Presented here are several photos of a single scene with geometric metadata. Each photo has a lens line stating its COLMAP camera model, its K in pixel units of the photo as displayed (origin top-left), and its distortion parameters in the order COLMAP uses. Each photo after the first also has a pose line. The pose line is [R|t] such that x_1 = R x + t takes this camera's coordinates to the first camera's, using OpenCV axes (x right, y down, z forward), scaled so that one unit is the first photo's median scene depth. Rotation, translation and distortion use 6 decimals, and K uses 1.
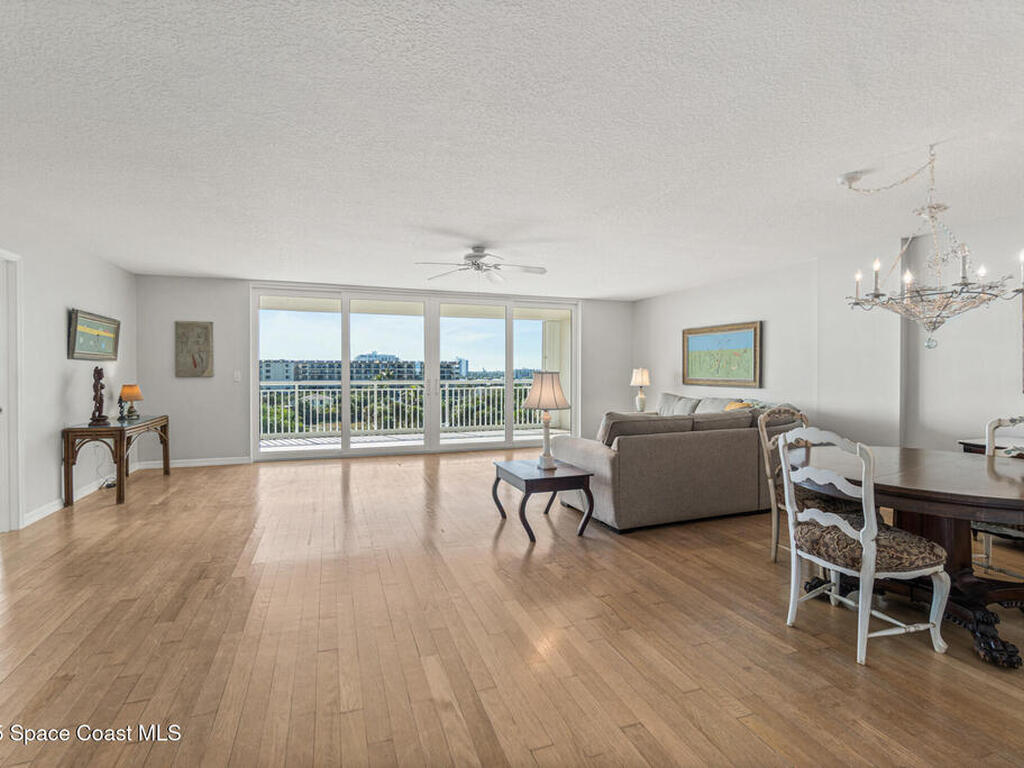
lens RADIAL K [[511.2, 0, 507.8], [0, 511.2, 374.4], [0, 0, 1]] dist [-0.000609, 0.000358]
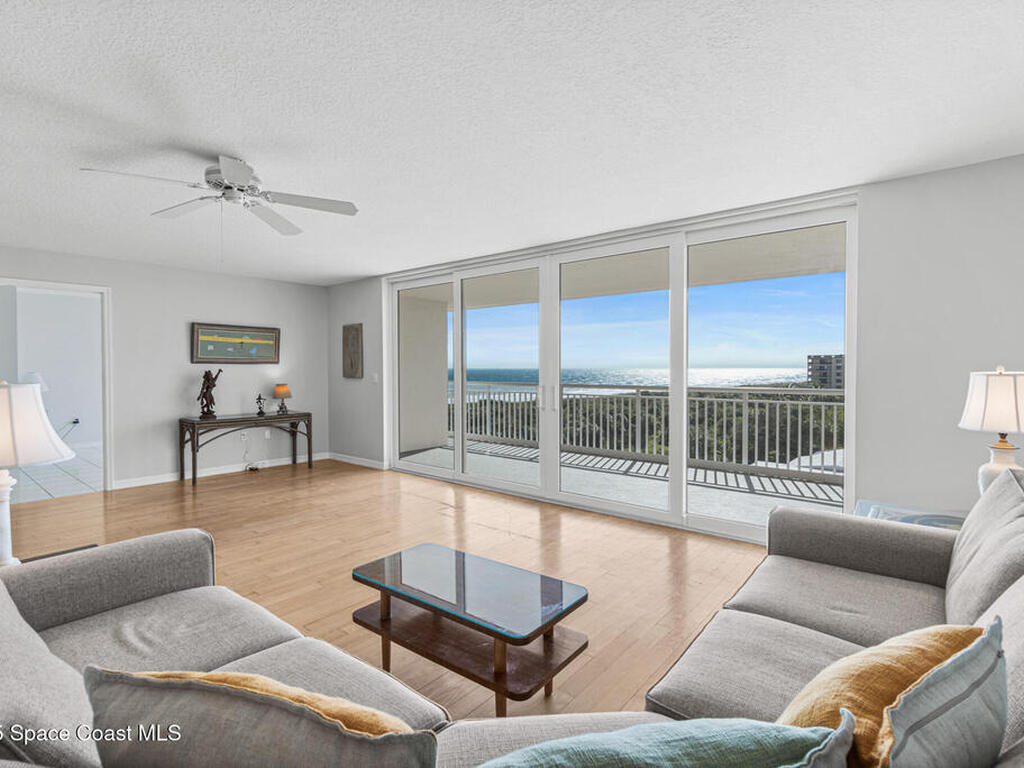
lens RADIAL K [[511.2, 0, 507.8], [0, 511.2, 374.4], [0, 0, 1]] dist [-0.000609, 0.000358]
pose [[0.505741, 0.009880, -0.862629, 0.428377], [-0.003354, 0.999949, 0.009487, -0.012640], [0.862679, -0.001905, 0.505748, 0.734250]]
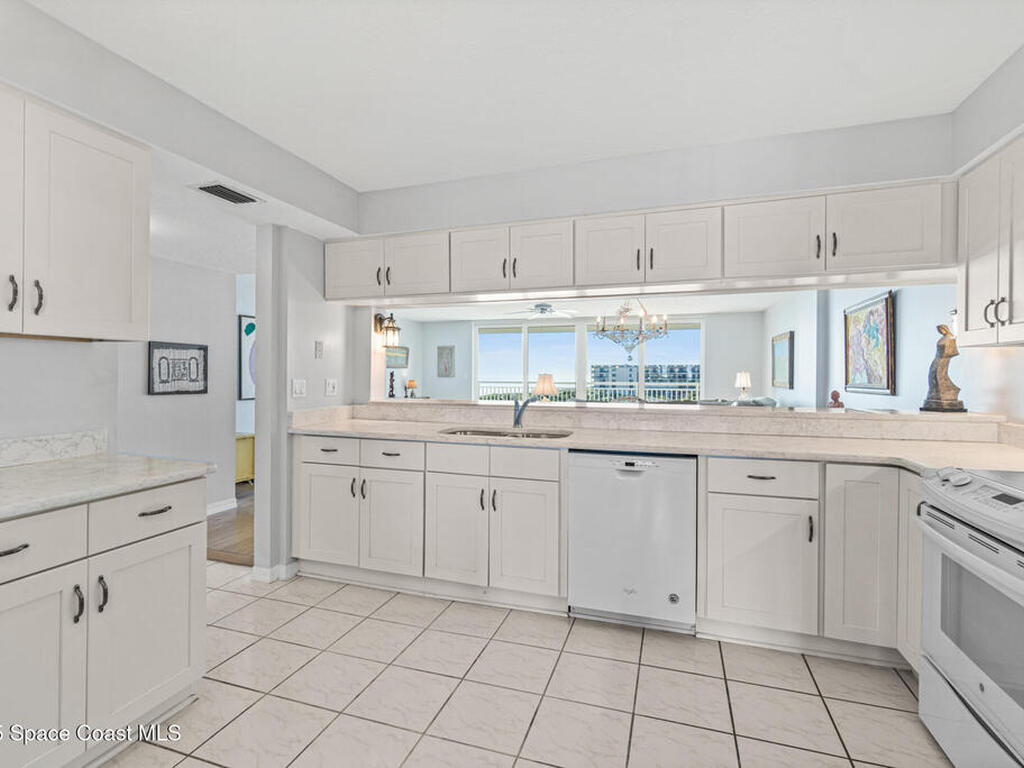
lens RADIAL K [[511.2, 0, 507.8], [0, 511.2, 374.4], [0, 0, 1]] dist [-0.000609, 0.000358]
pose [[0.789442, 0.003479, -0.613815, 0.643277], [-0.008659, 0.999948, -0.005470, 0.004029], [0.613764, 0.009633, 0.789431, -0.275051]]
